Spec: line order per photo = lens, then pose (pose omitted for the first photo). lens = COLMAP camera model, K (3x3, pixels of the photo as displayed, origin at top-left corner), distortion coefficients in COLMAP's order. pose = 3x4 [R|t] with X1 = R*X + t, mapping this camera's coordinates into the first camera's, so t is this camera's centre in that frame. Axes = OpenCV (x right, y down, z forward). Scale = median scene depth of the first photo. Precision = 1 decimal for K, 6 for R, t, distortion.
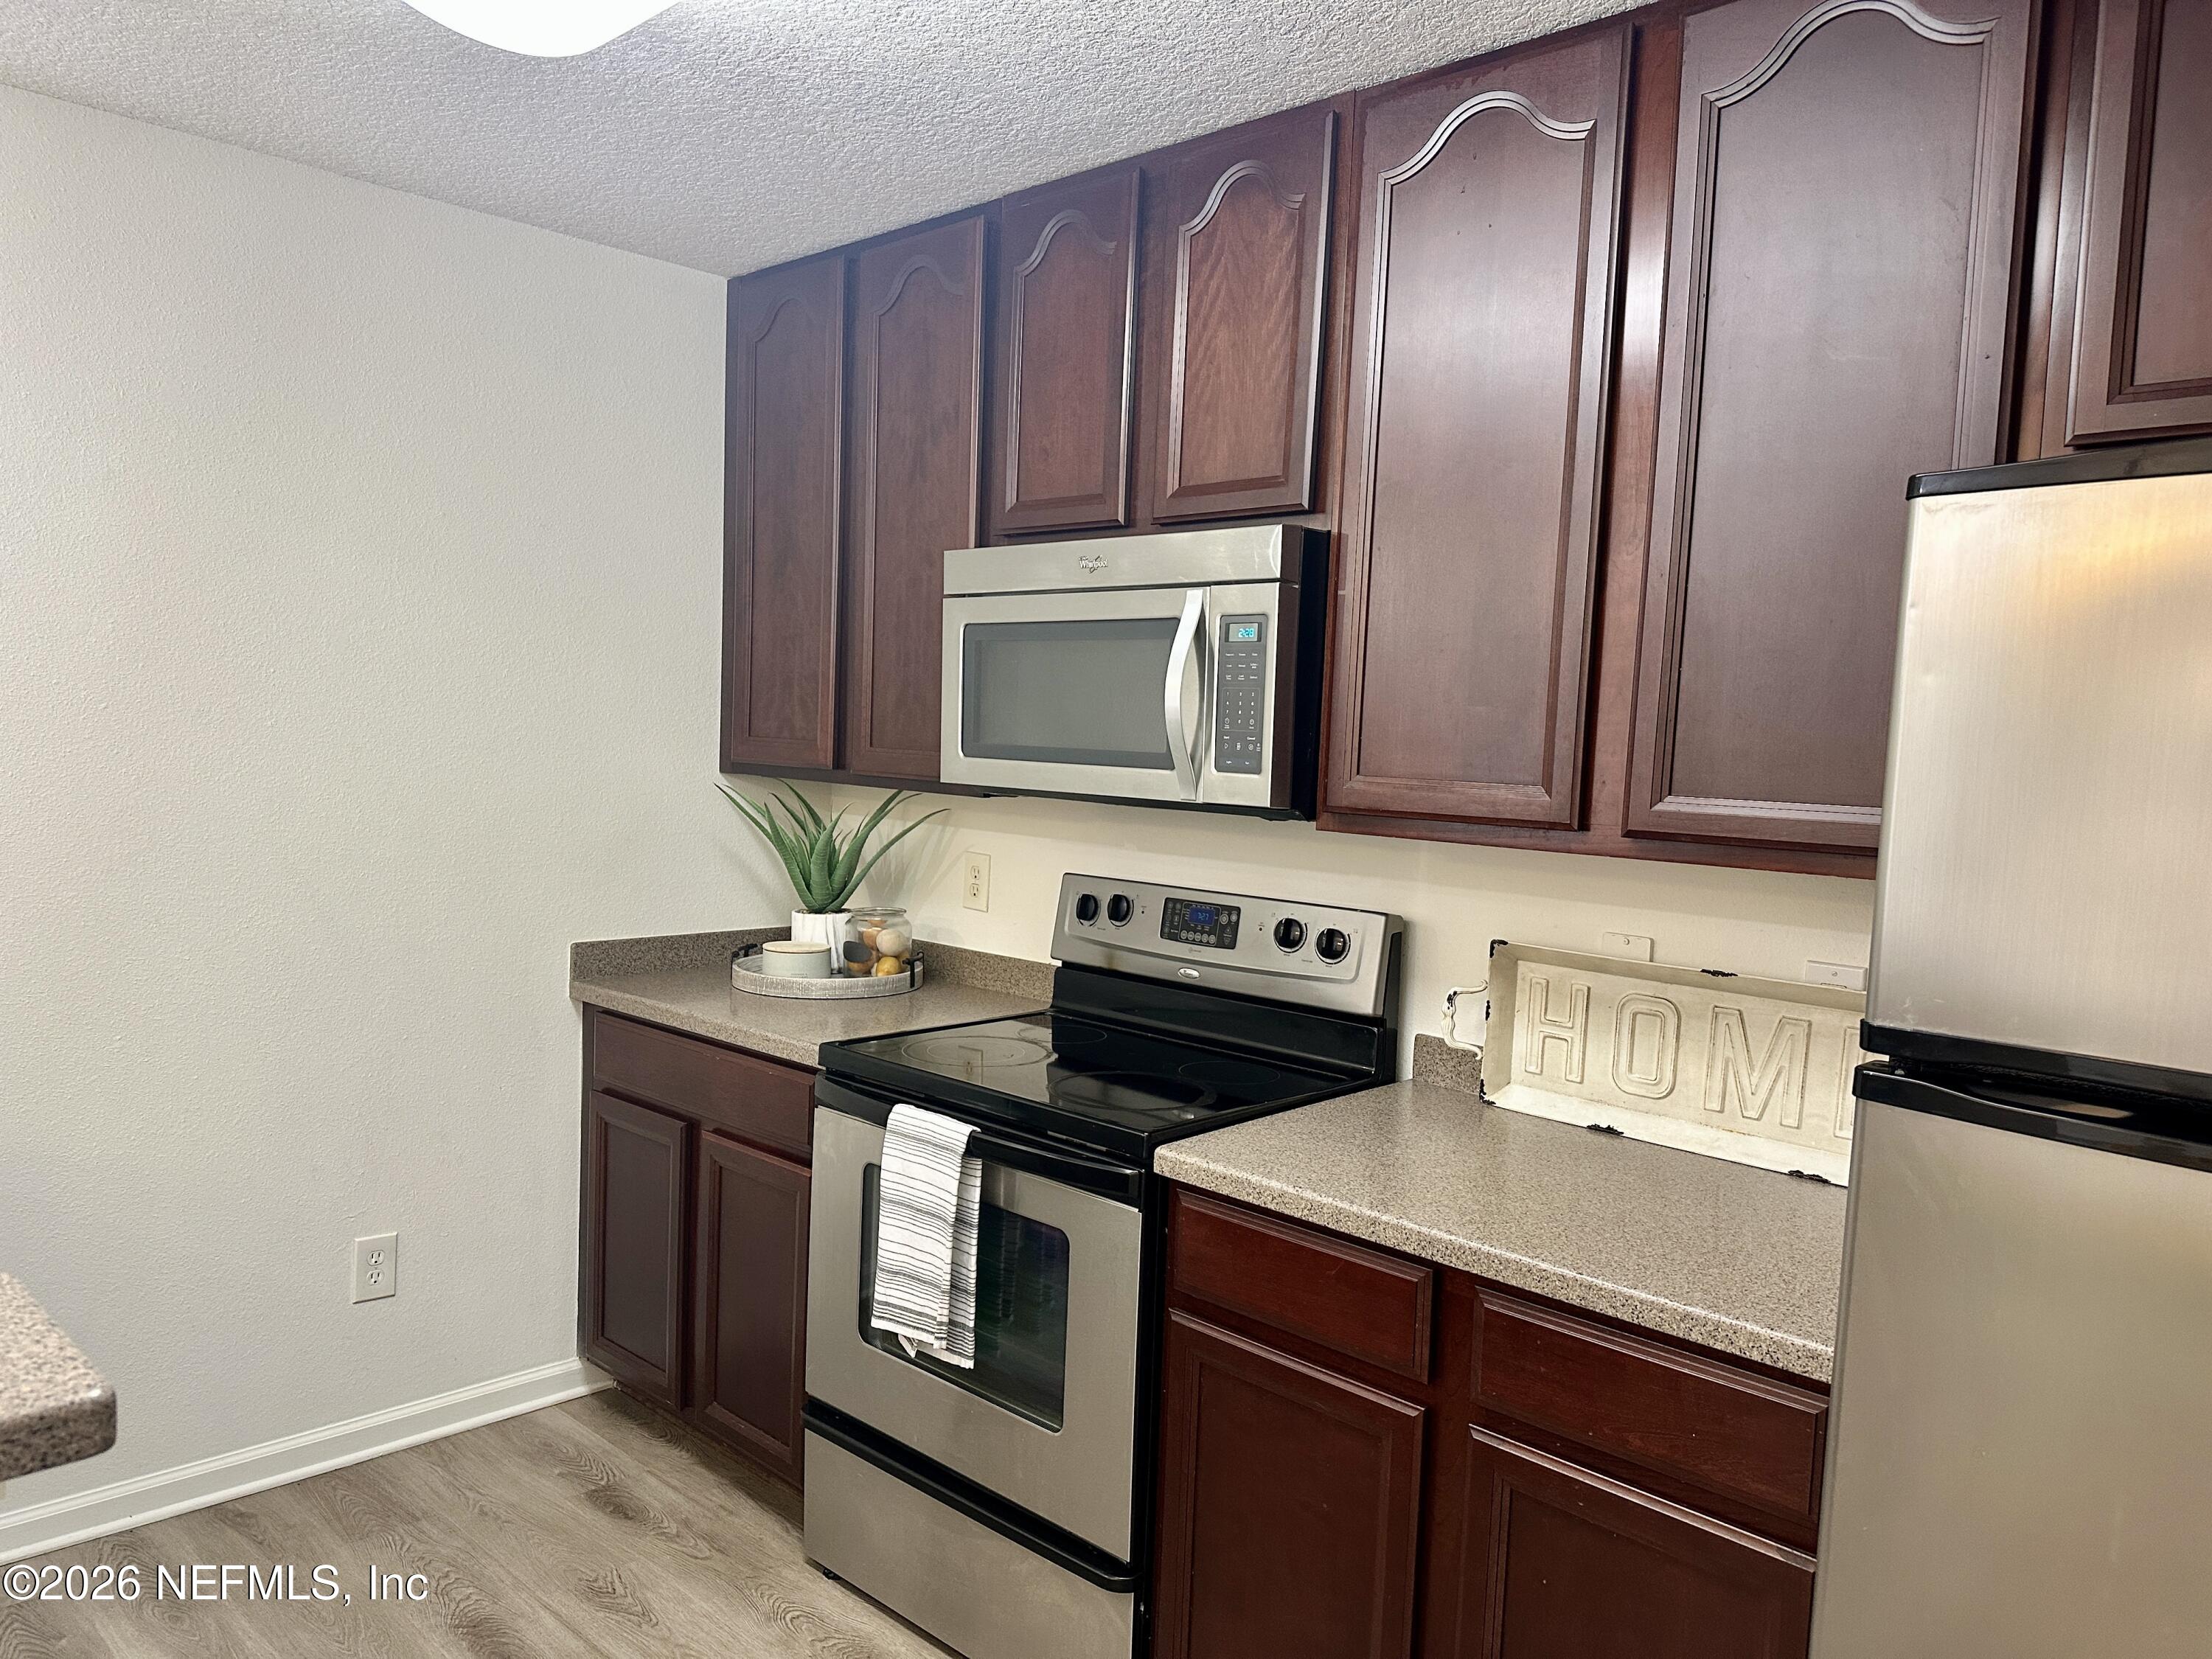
lens RADIAL K [[1572.8, 0, 1071.2], [0, 1572.8, 845.4], [0, 0, 1]] dist [0.052186, -0.041721]
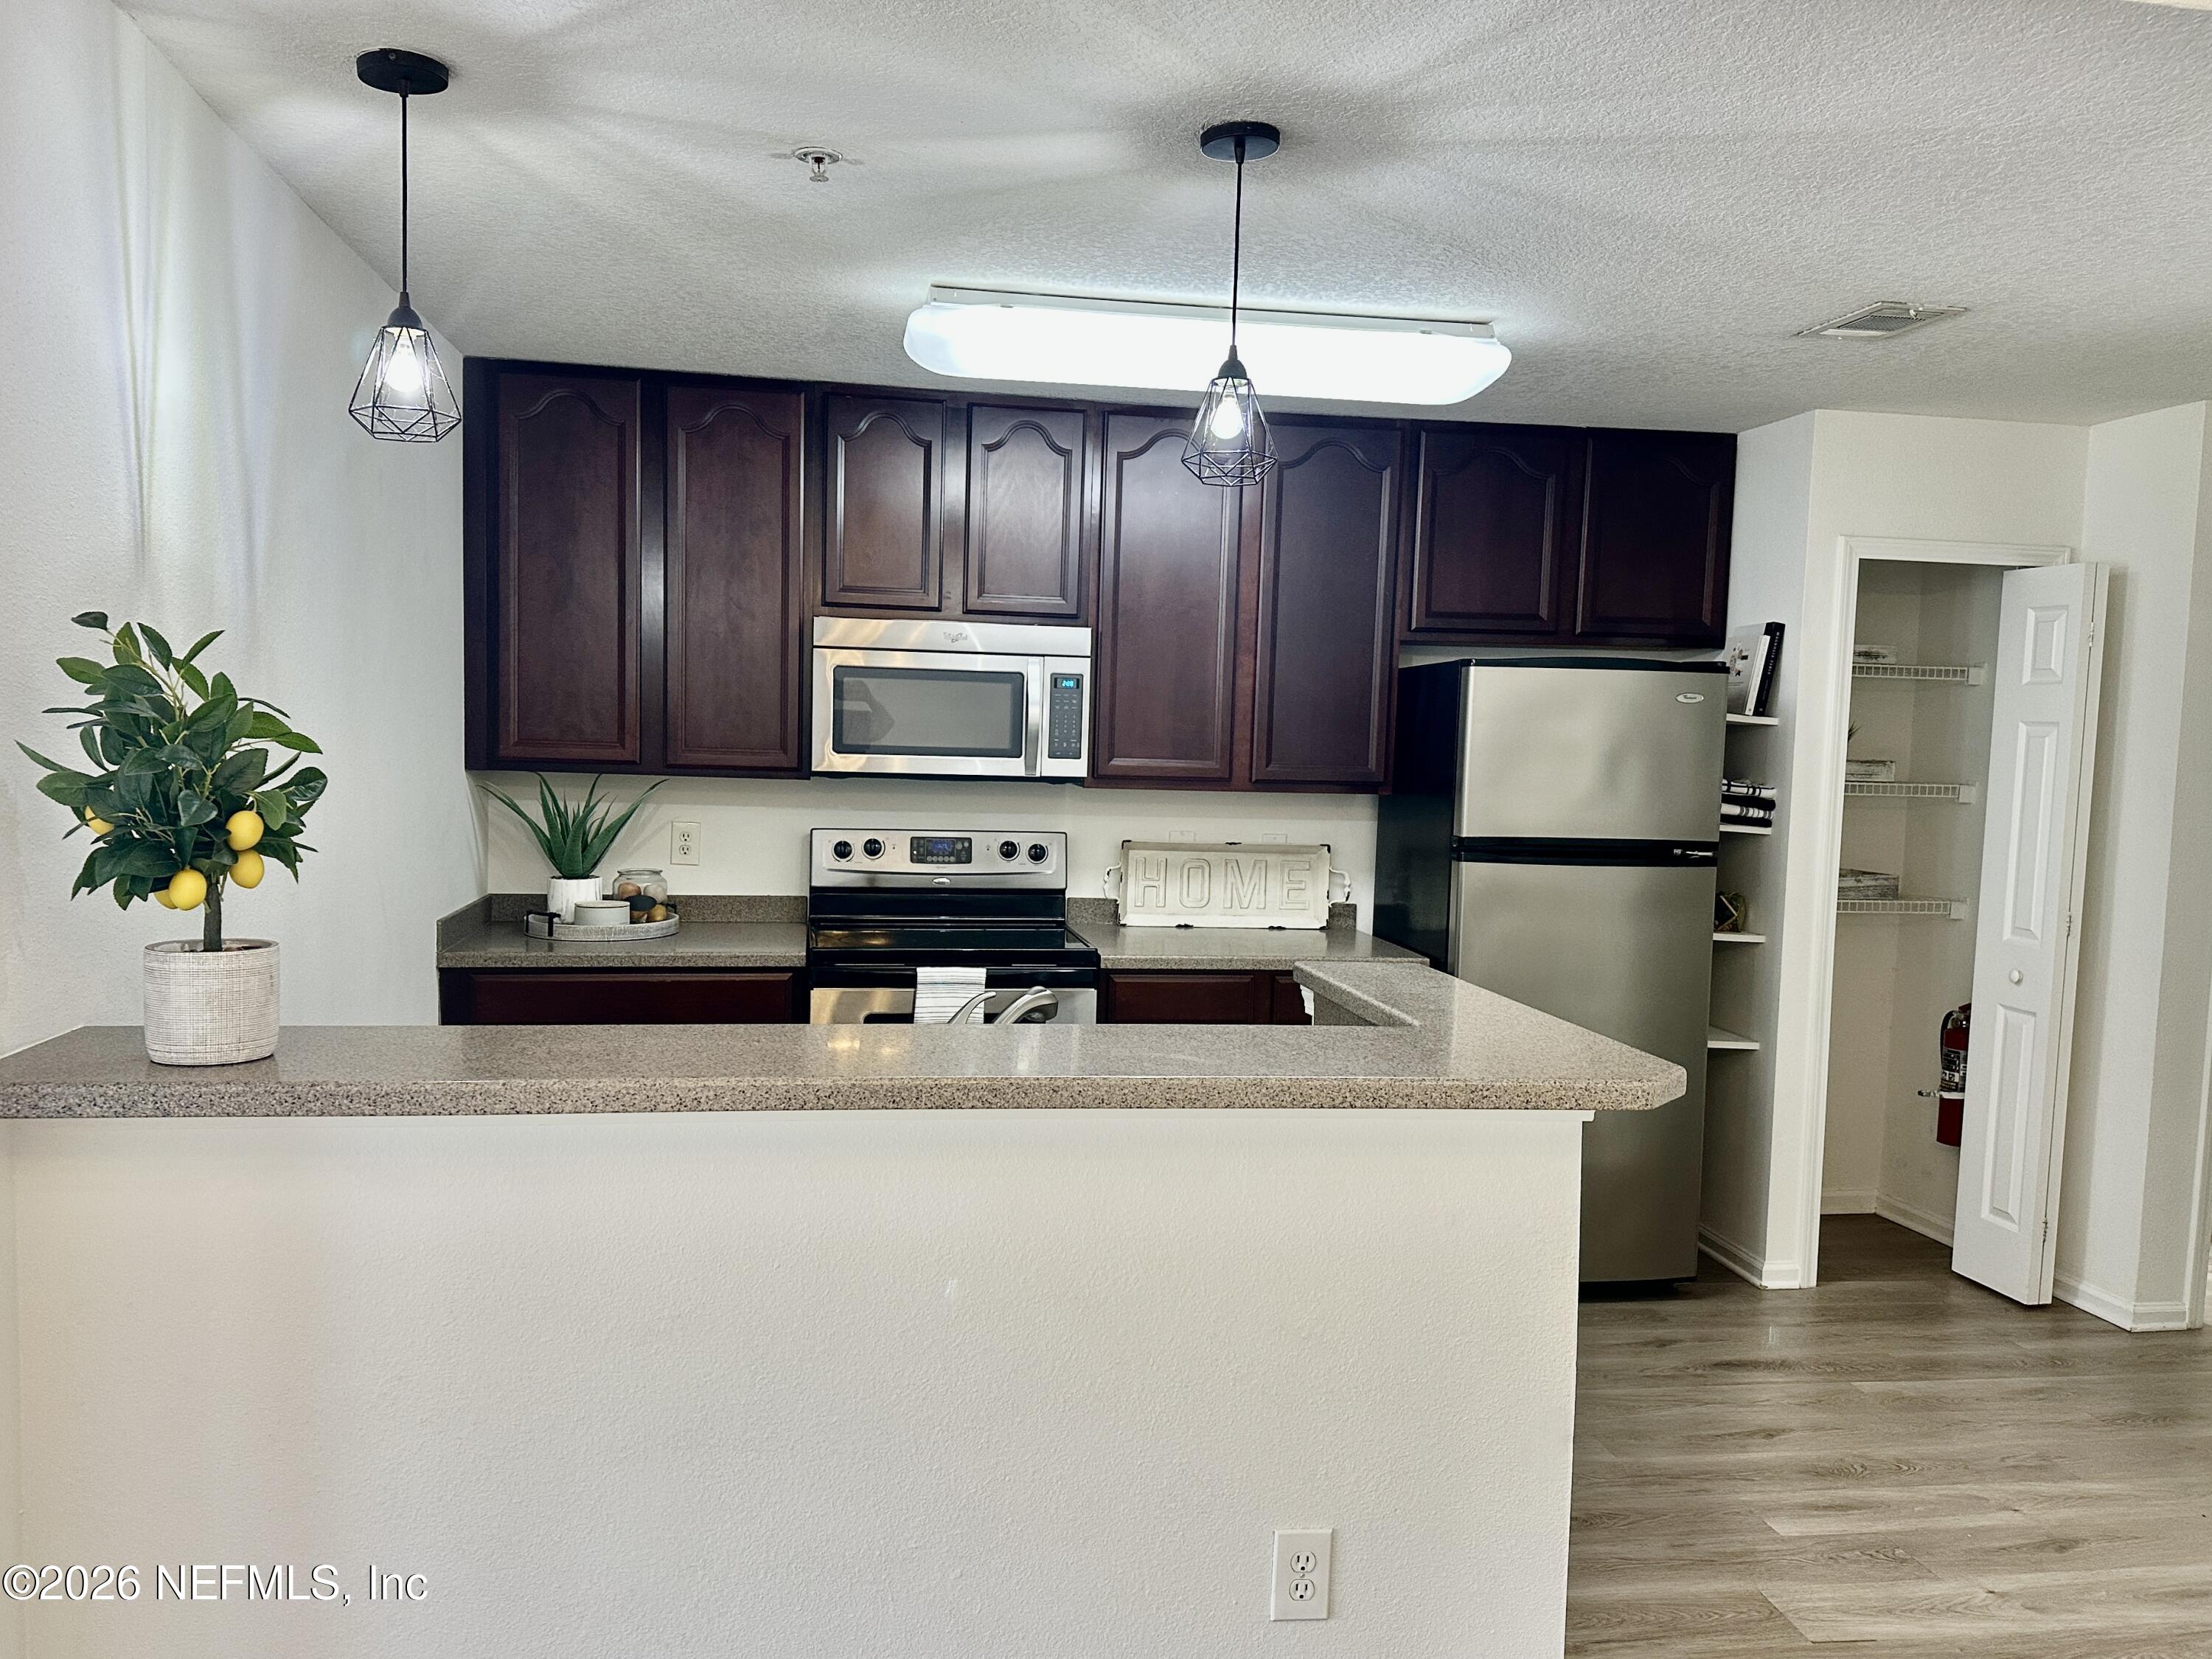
lens RADIAL K [[1566.0, 0, 1106.0], [0, 1566.0, 829.5], [0, 0, 1]] dist [0.211715, -0.361672]
pose [[0.592454, -0.069485, 0.802602, -1.208020], [0.057017, 0.997392, 0.044261, -0.037402], [-0.803584, 0.019539, 0.594871, -0.120856]]
